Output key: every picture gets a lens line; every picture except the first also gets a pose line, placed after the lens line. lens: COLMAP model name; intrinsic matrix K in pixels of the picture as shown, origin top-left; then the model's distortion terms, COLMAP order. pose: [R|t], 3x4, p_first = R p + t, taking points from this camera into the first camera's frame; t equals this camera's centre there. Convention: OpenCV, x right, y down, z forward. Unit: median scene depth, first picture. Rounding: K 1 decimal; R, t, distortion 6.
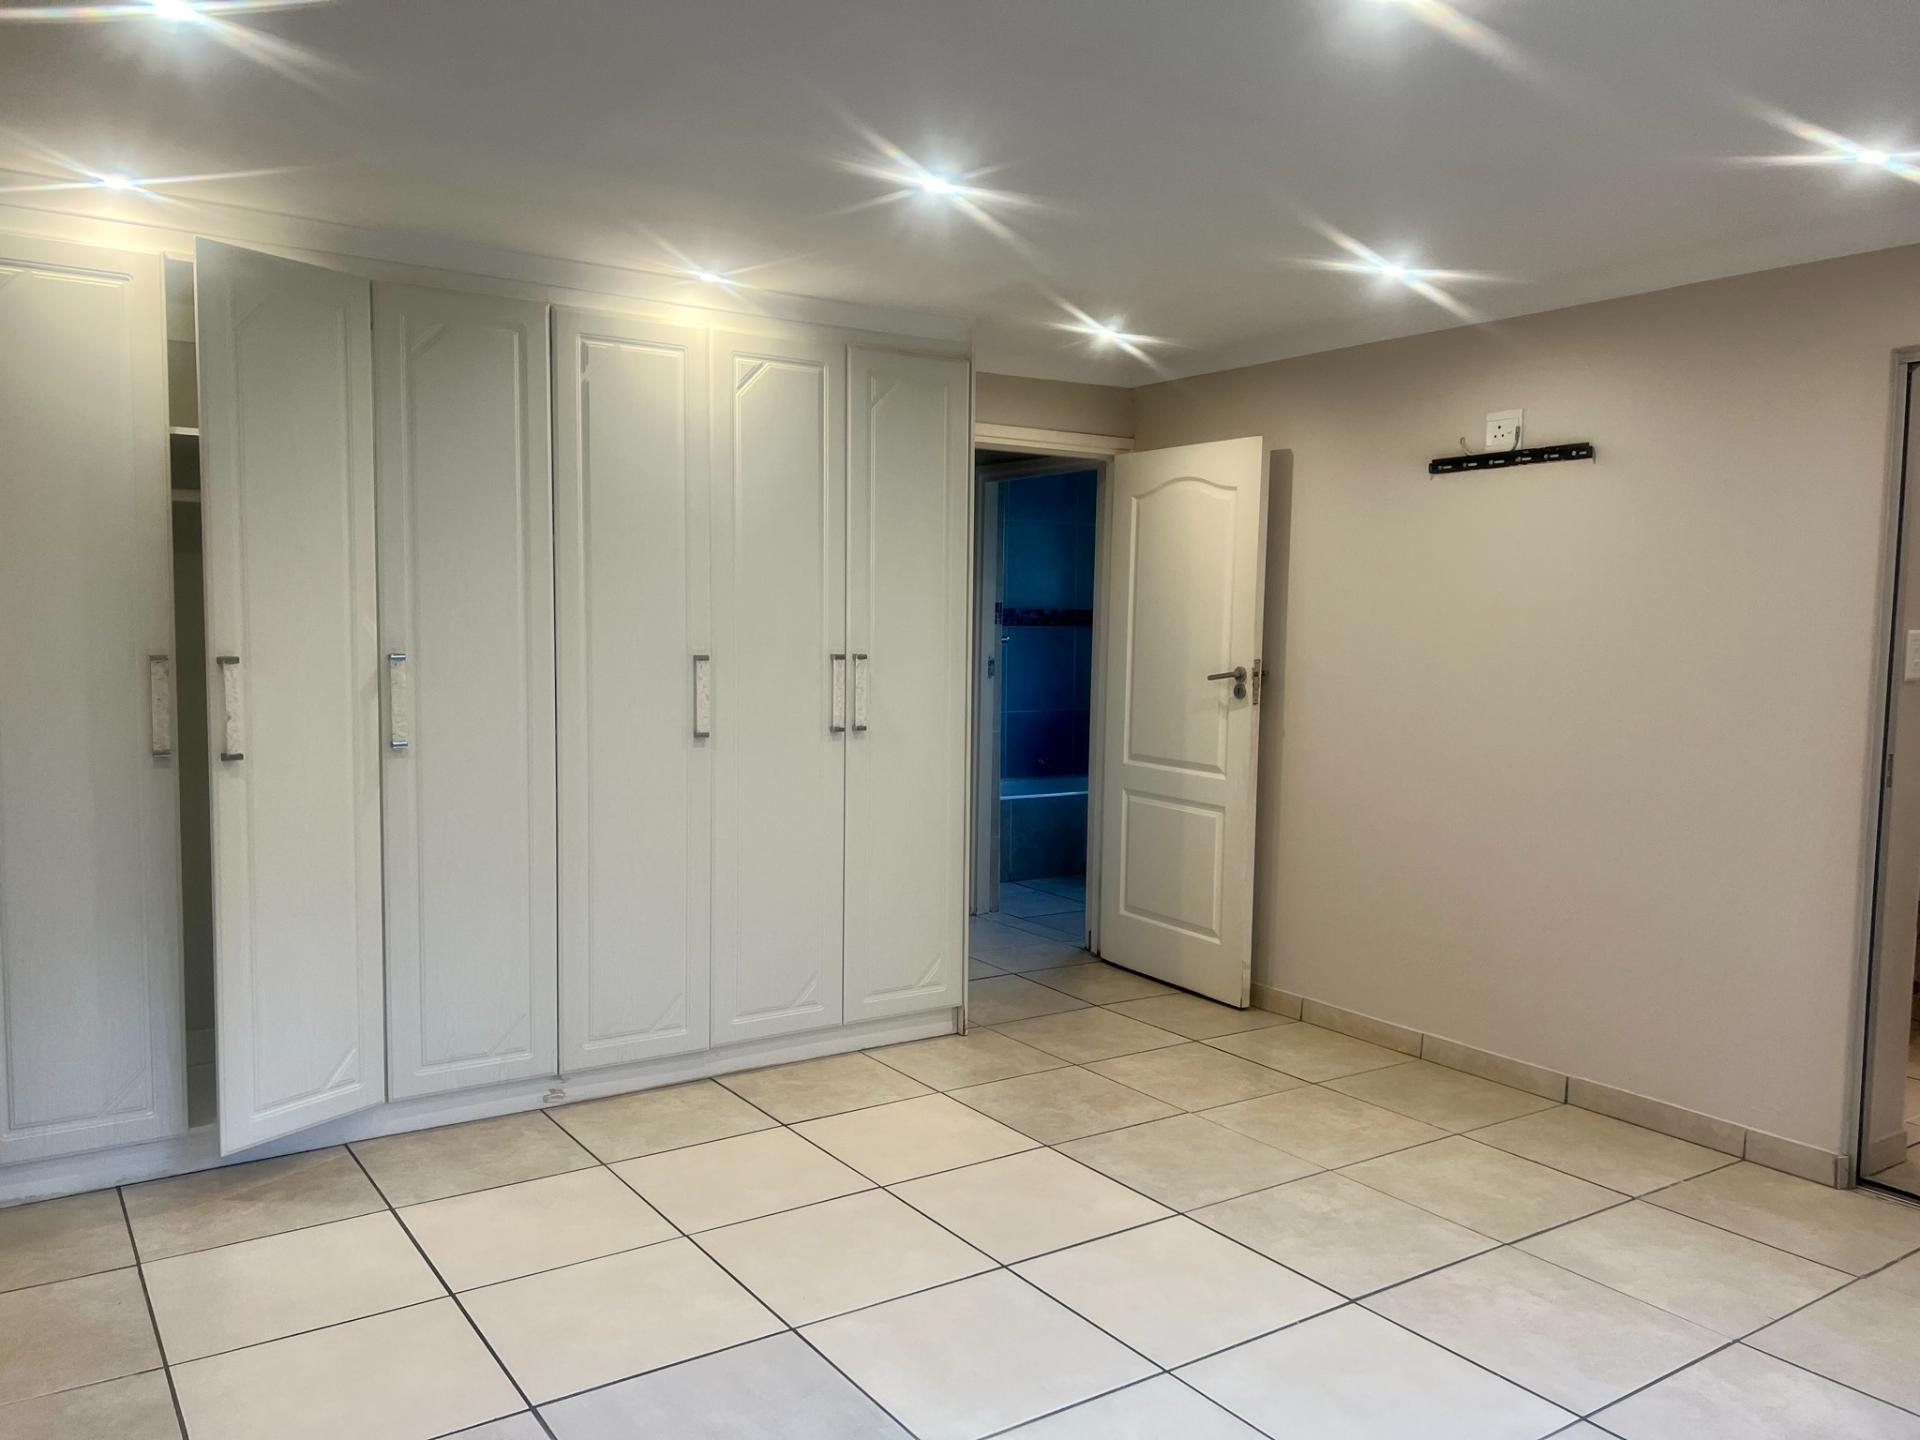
lens RADIAL K [[1439.7, 0, 961.9], [0, 1439.7, 716.3], [0, 0, 1]] dist [0.054652, -0.063422]
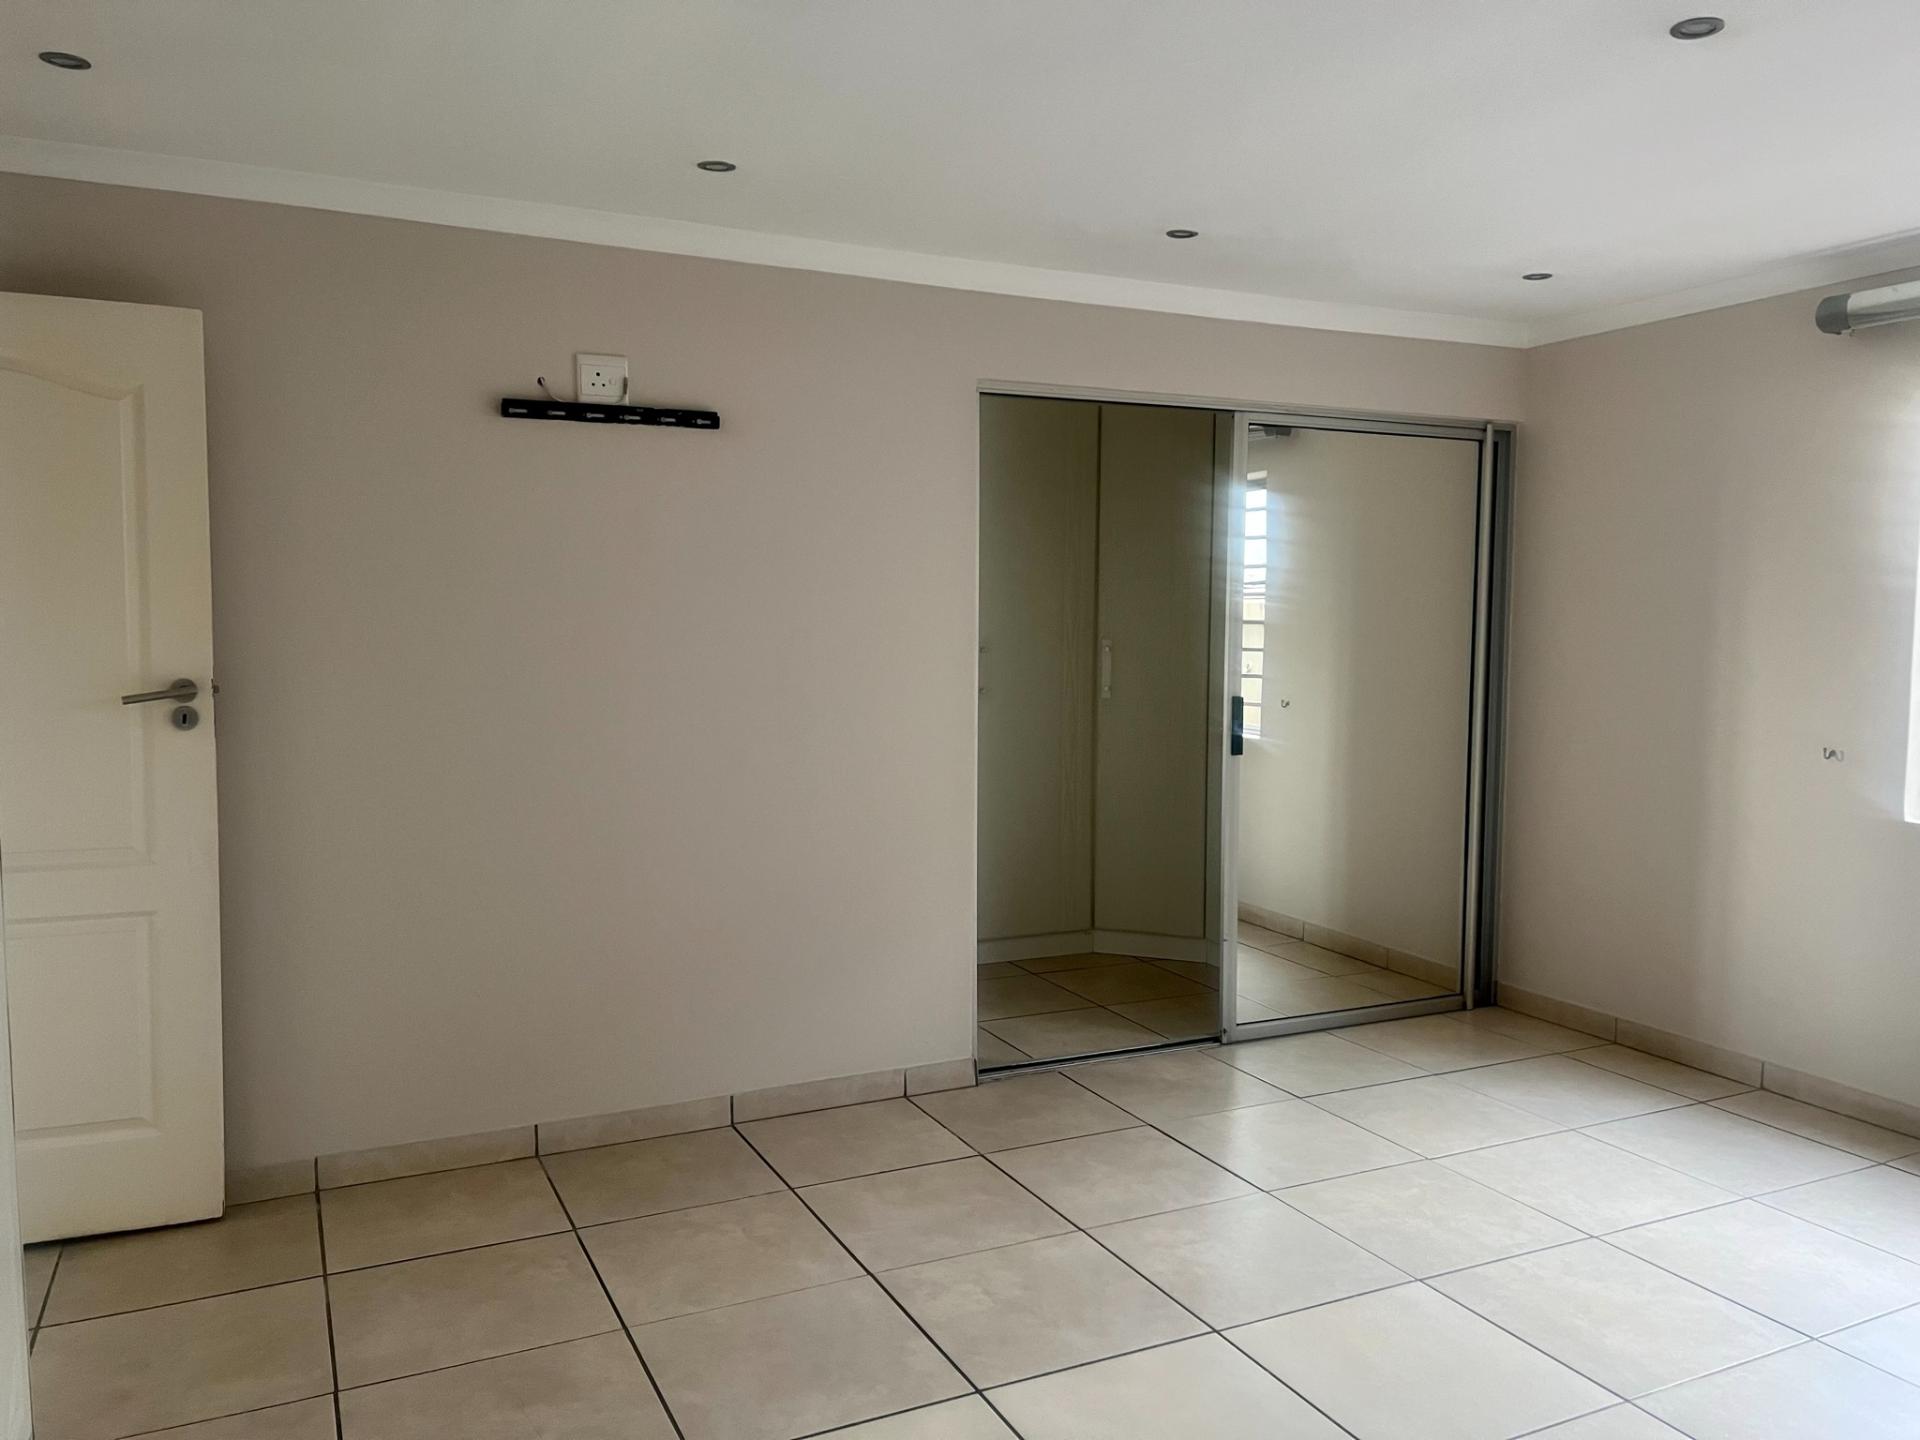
lens RADIAL K [[1439.7, 0, 966.6], [0, 1439.7, 721.8], [0, 0, 1]] dist [0.054652, -0.063422]
pose [[0.151394, -0.082191, 0.985050, -0.442615], [0.067915, 0.995047, 0.072587, -0.046146], [-0.986138, 0.055910, 0.156226, 0.679602]]
